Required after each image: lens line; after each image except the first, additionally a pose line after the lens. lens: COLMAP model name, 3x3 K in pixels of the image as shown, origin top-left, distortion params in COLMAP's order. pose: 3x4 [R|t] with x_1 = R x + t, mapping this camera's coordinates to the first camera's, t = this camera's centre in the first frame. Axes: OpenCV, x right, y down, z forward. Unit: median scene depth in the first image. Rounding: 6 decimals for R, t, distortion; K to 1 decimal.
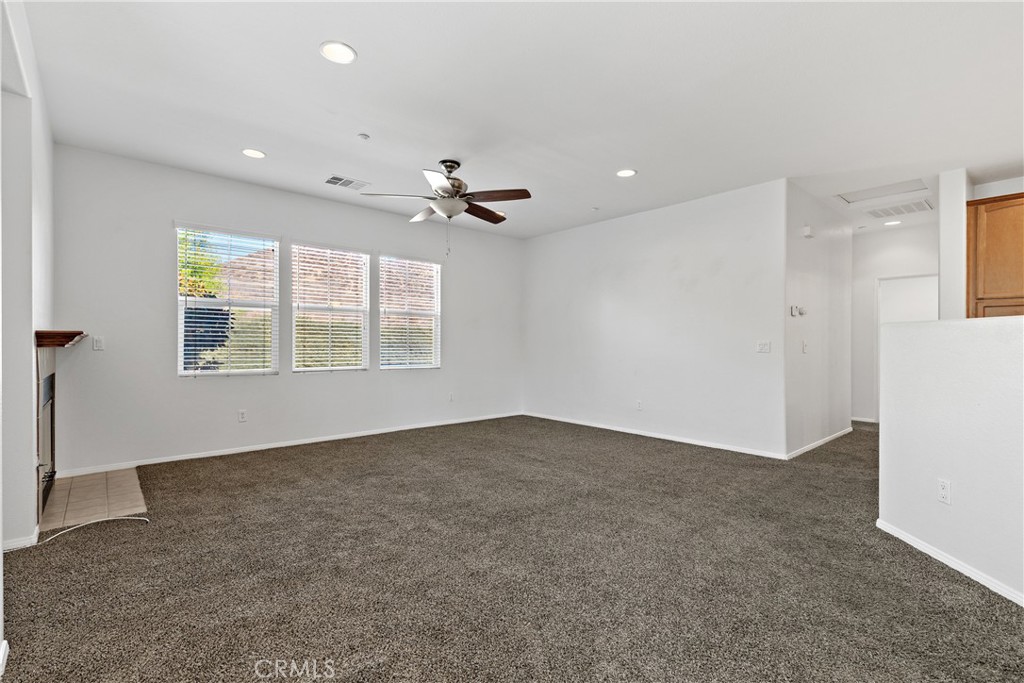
lens RADIAL K [[465.3, 0, 520.0], [0, 465.3, 341.6], [0, 0, 1]] dist [0.001130, 0.000549]
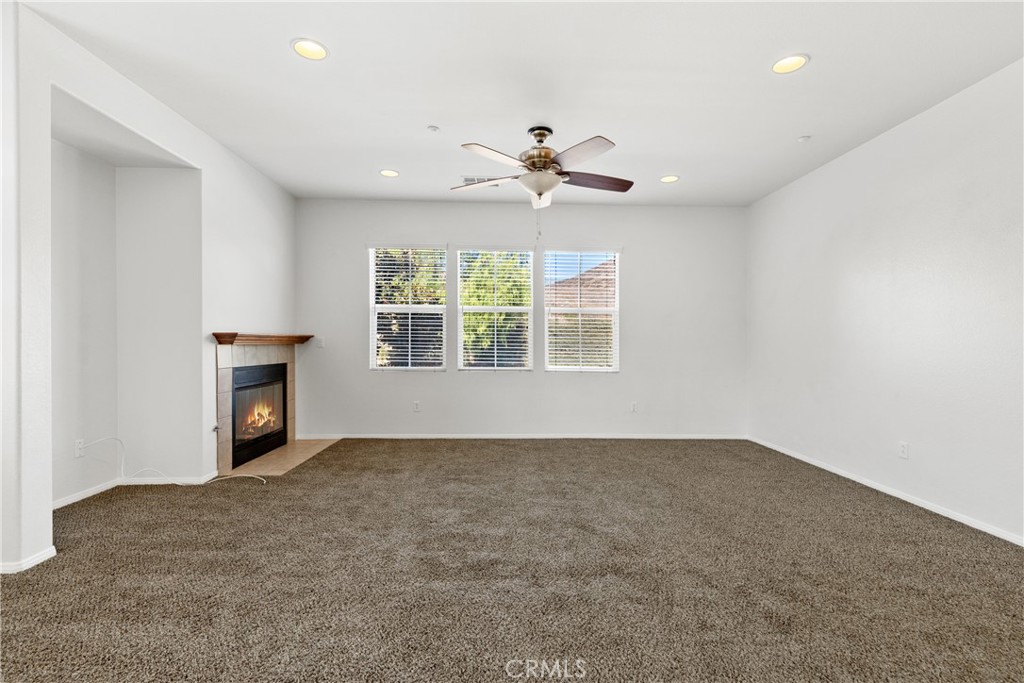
lens RADIAL K [[465.3, 0, 520.0], [0, 465.3, 341.6], [0, 0, 1]] dist [0.001130, 0.000549]
pose [[0.769353, -0.000021, -0.638824, 0.366516], [-0.002380, 0.999993, -0.002899, 0.003772], [0.638819, 0.003751, 0.769348, 0.325932]]
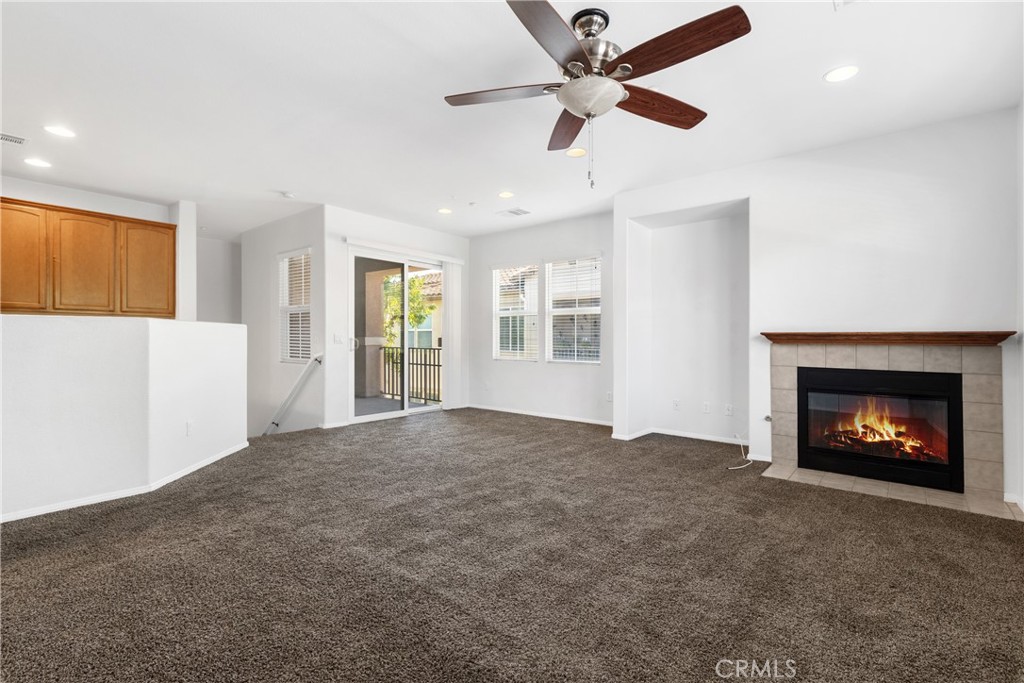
lens RADIAL K [[465.3, 0, 520.0], [0, 465.3, 341.6], [0, 0, 1]] dist [0.001130, 0.000549]
pose [[-0.988540, -0.006879, -0.150802, 0.020628], [-0.007717, 0.999958, 0.004977, 0.004102], [0.150761, 0.006083, -0.988552, 1.569013]]
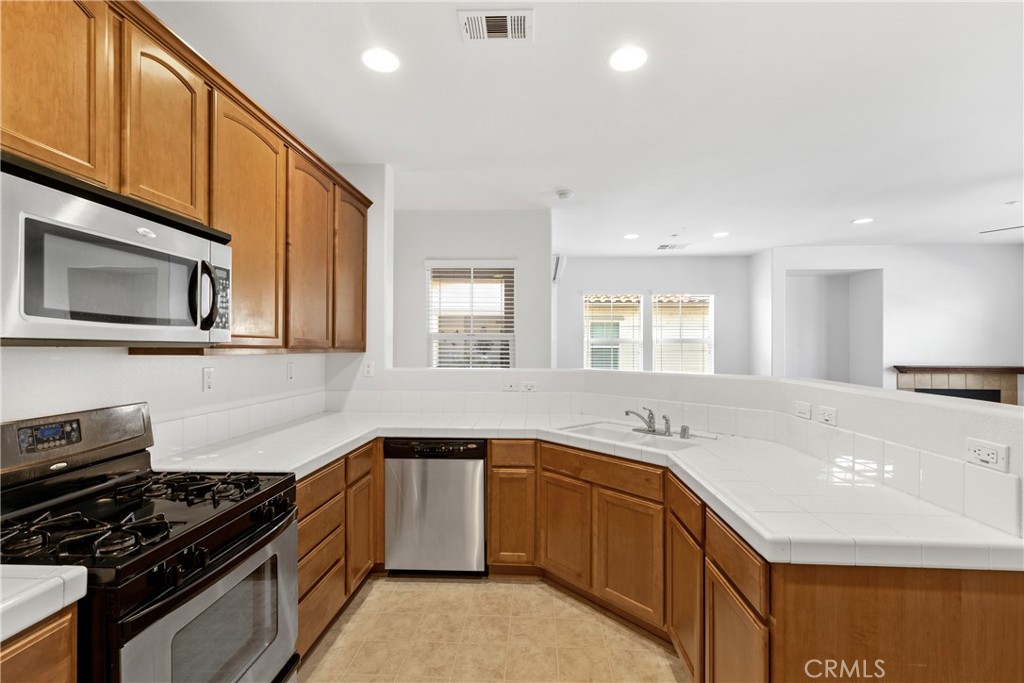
lens RADIAL K [[465.3, 0, 520.0], [0, 465.3, 341.6], [0, 0, 1]] dist [0.001130, 0.000549]
pose [[-0.705769, -0.007093, -0.708406, 1.180780], [-0.003783, 0.999973, -0.006244, -0.075780], [0.708432, -0.001727, -0.705777, 0.834557]]
